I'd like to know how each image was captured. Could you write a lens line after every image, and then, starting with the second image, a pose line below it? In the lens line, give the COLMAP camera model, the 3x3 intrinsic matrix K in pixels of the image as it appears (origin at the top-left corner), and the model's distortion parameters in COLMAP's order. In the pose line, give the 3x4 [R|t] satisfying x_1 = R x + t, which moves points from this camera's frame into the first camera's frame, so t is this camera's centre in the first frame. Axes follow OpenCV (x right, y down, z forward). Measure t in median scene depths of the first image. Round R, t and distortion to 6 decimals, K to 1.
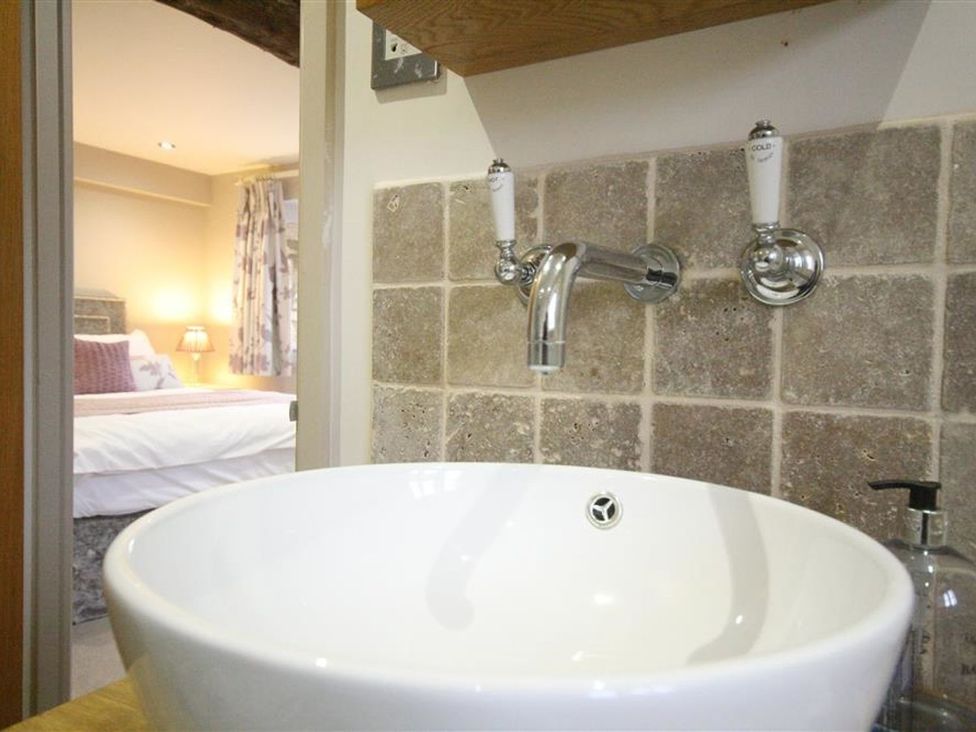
lens RADIAL K [[693.7, 0, 488.0], [0, 693.7, 366.0], [0, 0, 1]] dist [-0.001655, 0.002872]
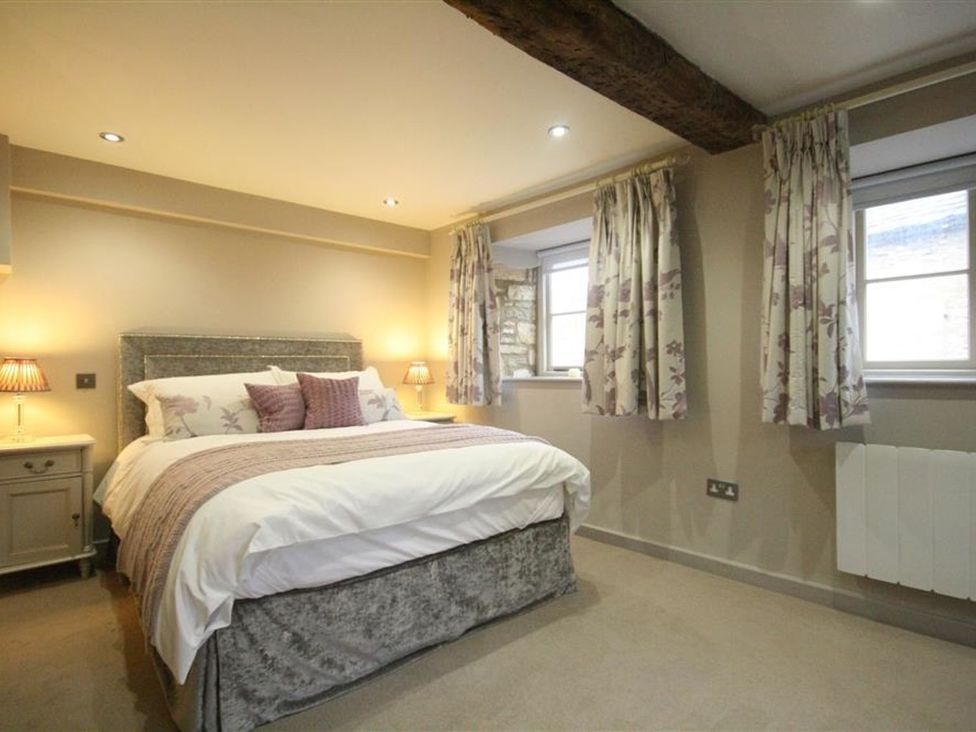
lens RADIAL K [[509.6, 0, 492.6], [0, 509.6, 368.5], [0, 0, 1]] dist [-0.028723, 0.002086]
pose [[0.961033, -0.028660, -0.274945, -0.080500], [0.019710, 0.999184, -0.035259, -0.014785], [0.275731, 0.028466, 0.960813, 0.246092]]
